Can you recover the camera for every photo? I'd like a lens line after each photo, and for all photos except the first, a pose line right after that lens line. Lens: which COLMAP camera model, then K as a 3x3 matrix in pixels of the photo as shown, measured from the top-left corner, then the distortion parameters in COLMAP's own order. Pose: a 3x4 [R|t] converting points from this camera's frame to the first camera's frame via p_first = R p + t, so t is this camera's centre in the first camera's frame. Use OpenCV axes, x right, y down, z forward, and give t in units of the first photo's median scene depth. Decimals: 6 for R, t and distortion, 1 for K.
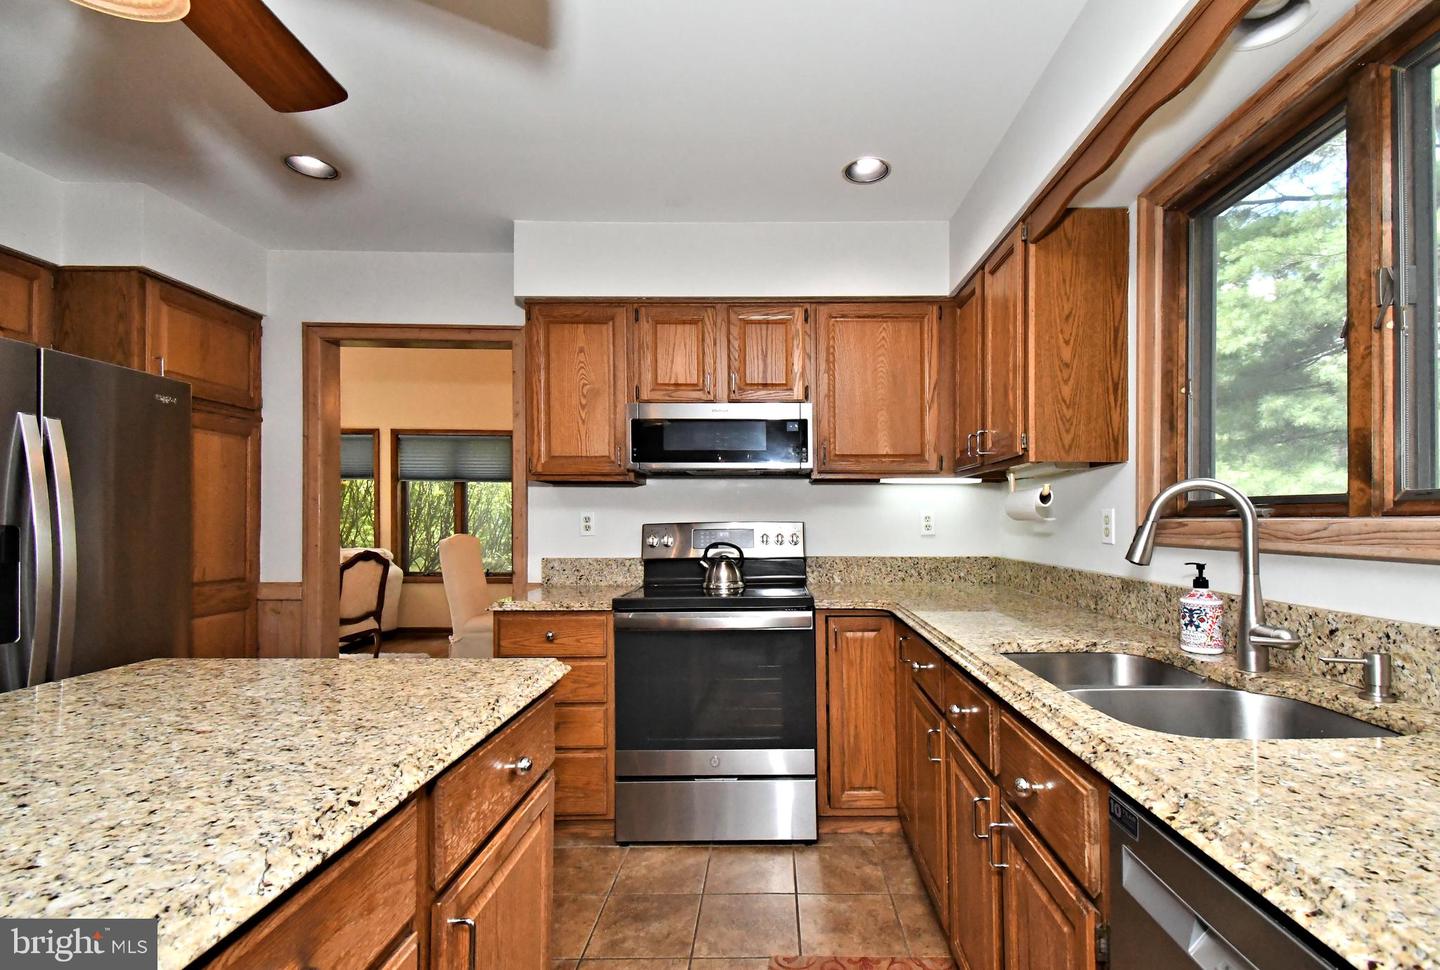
lens RADIAL K [[676.4, 0, 772.5], [0, 676.4, 513.9], [0, 0, 1]] dist [0.033150, -0.005327]
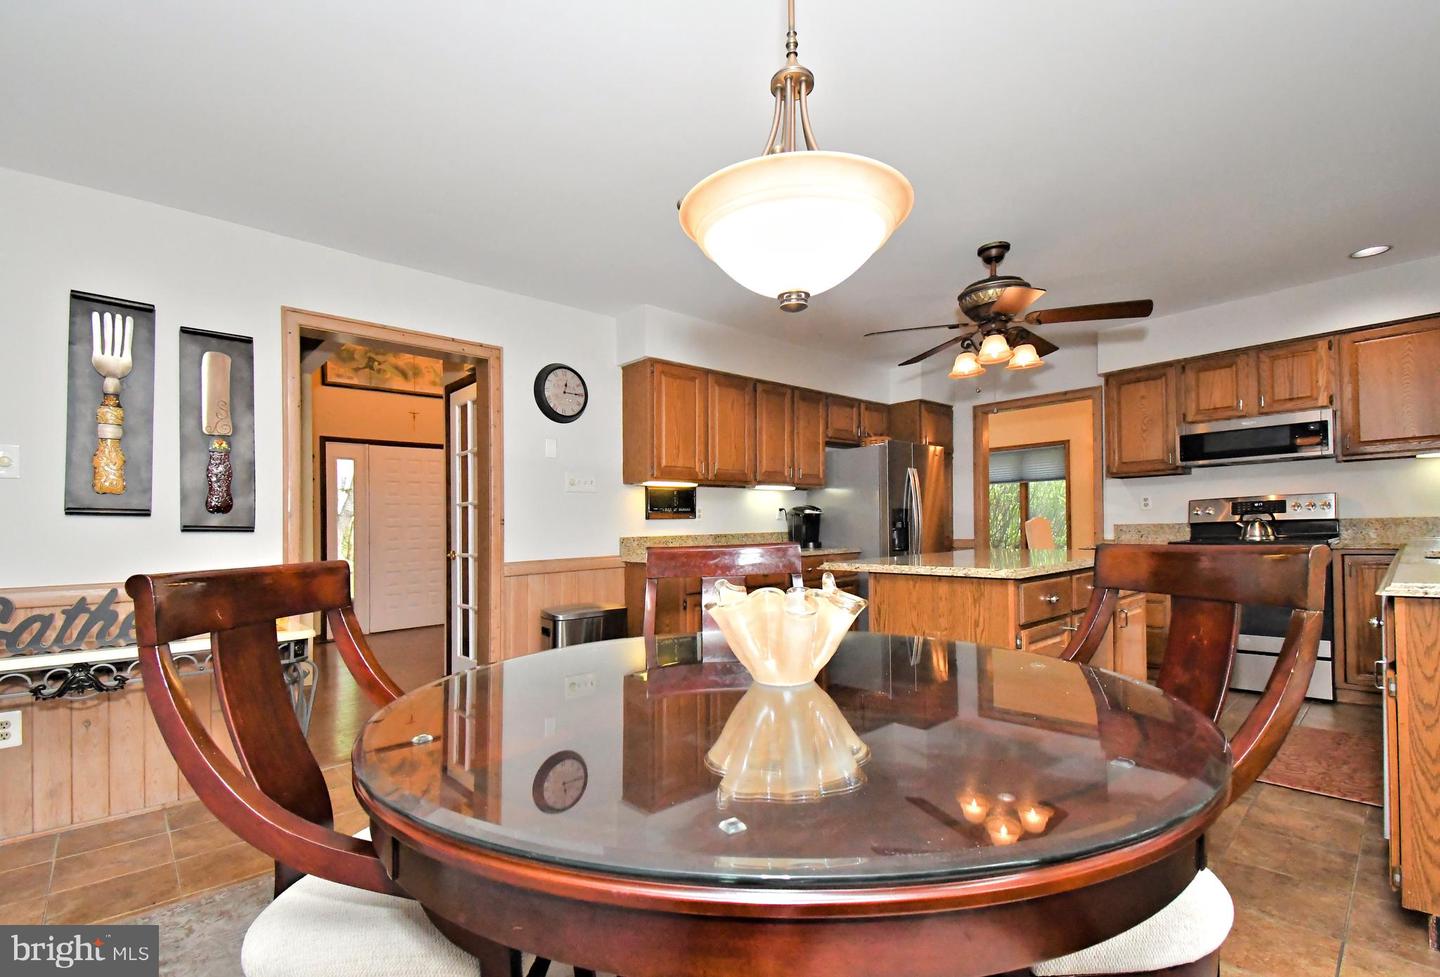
lens RADIAL K [[642.4, 0, 682.5], [0, 642.4, 548.2], [0, 0, 1]] dist [-0.006722, -0.003060]
pose [[0.649392, 0.003265, -0.760447, 0.181447], [0.035790, 0.998751, 0.034851, 0.034804], [0.759611, -0.049848, 0.648464, -0.902857]]
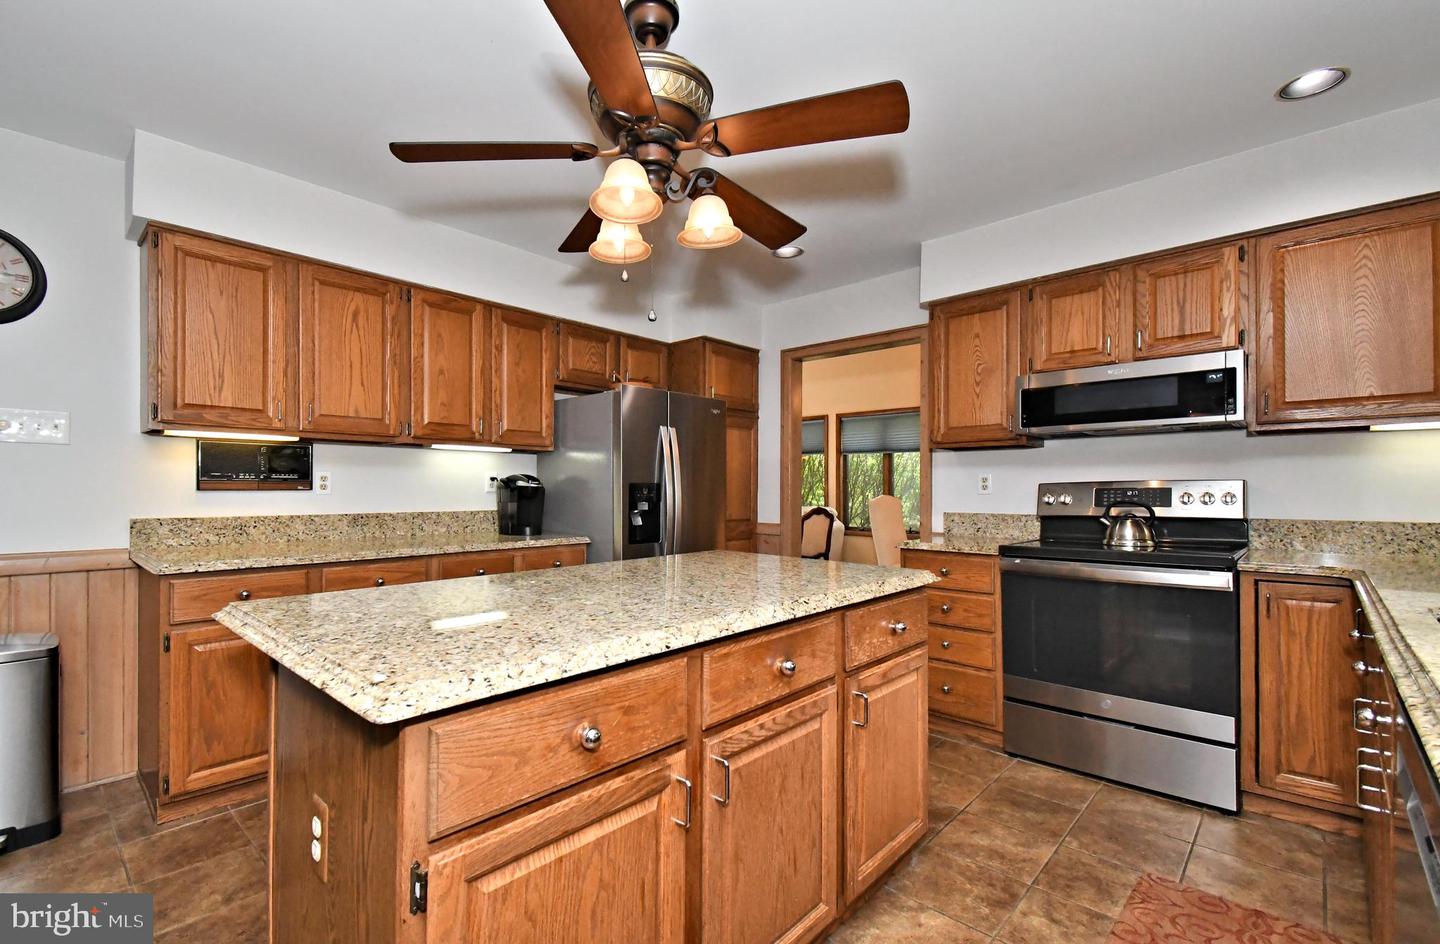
lens RADIAL K [[628.0, 0, 642.6], [0, 628.0, 500.8], [0, 0, 1]] dist [0.006962, -0.002935]
pose [[0.687681, 0.012984, -0.725896, 0.116230], [0.006821, 0.999680, 0.024343, 0.015117], [0.725981, -0.021692, 0.687373, -0.179948]]
